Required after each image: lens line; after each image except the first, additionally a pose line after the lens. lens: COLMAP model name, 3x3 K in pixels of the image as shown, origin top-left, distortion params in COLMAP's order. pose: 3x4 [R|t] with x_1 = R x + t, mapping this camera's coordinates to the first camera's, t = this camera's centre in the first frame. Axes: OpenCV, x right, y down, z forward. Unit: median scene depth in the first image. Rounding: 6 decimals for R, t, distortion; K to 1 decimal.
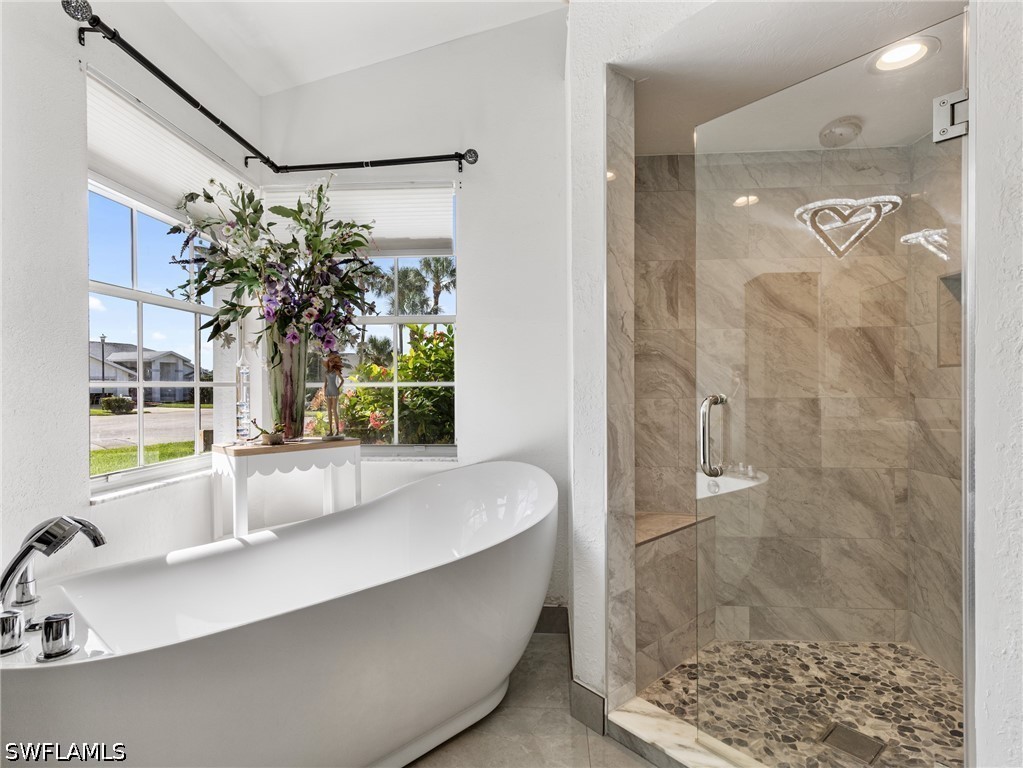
lens RADIAL K [[519.9, 0, 520.7], [0, 519.9, 386.9], [0, 0, 1]] dist [0.006575, 0.000288]
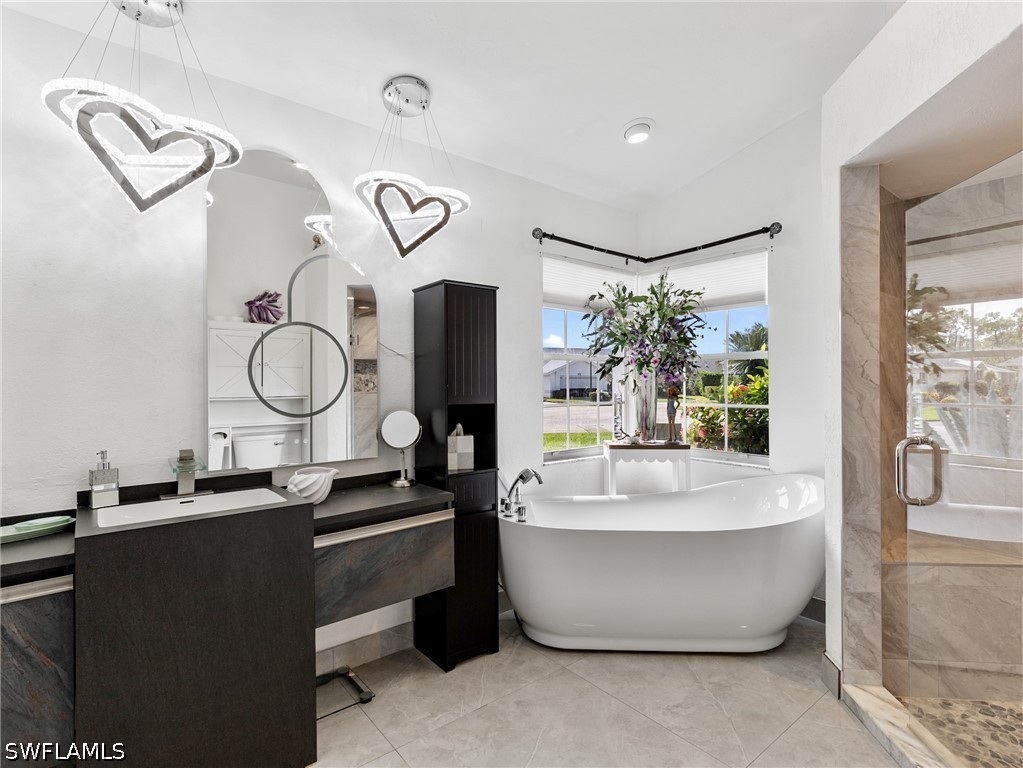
lens RADIAL K [[519.9, 0, 520.7], [0, 519.9, 386.9], [0, 0, 1]] dist [0.006575, 0.000288]
pose [[0.683026, 0.009535, -0.730332, 0.474478], [-0.002772, 0.999941, 0.010462, -0.083017], [0.730388, -0.005121, 0.683013, -0.360050]]
